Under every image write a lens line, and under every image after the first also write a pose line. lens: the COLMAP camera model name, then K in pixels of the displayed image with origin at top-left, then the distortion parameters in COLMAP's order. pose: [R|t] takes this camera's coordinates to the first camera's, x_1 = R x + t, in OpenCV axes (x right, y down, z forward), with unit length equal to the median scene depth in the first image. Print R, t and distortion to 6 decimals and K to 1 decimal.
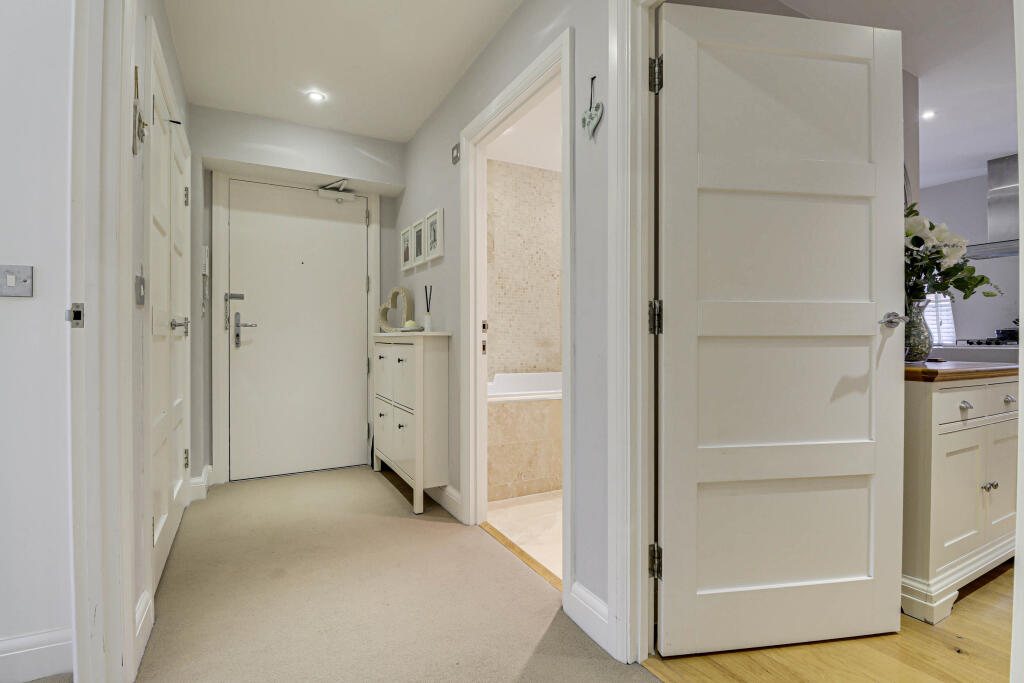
lens RADIAL K [[489.4, 0, 508.8], [0, 489.4, 340.4], [0, 0, 1]] dist [-0.010553, -0.001483]
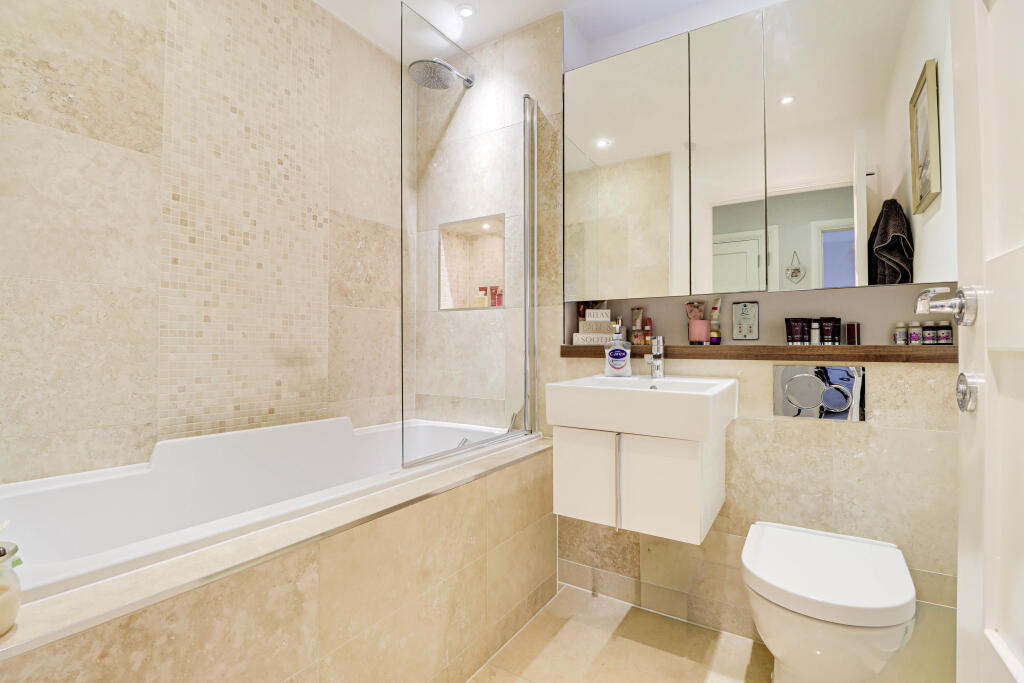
lens RADIAL K [[489.4, 0, 511.0], [0, 489.4, 341.1], [0, 0, 1]] dist [-0.010553, -0.001483]
pose [[0.874902, 0.008387, 0.484228, 0.027872], [-0.004589, 0.999949, -0.009028, -0.007840], [-0.484279, 0.005677, 0.874895, 0.498859]]
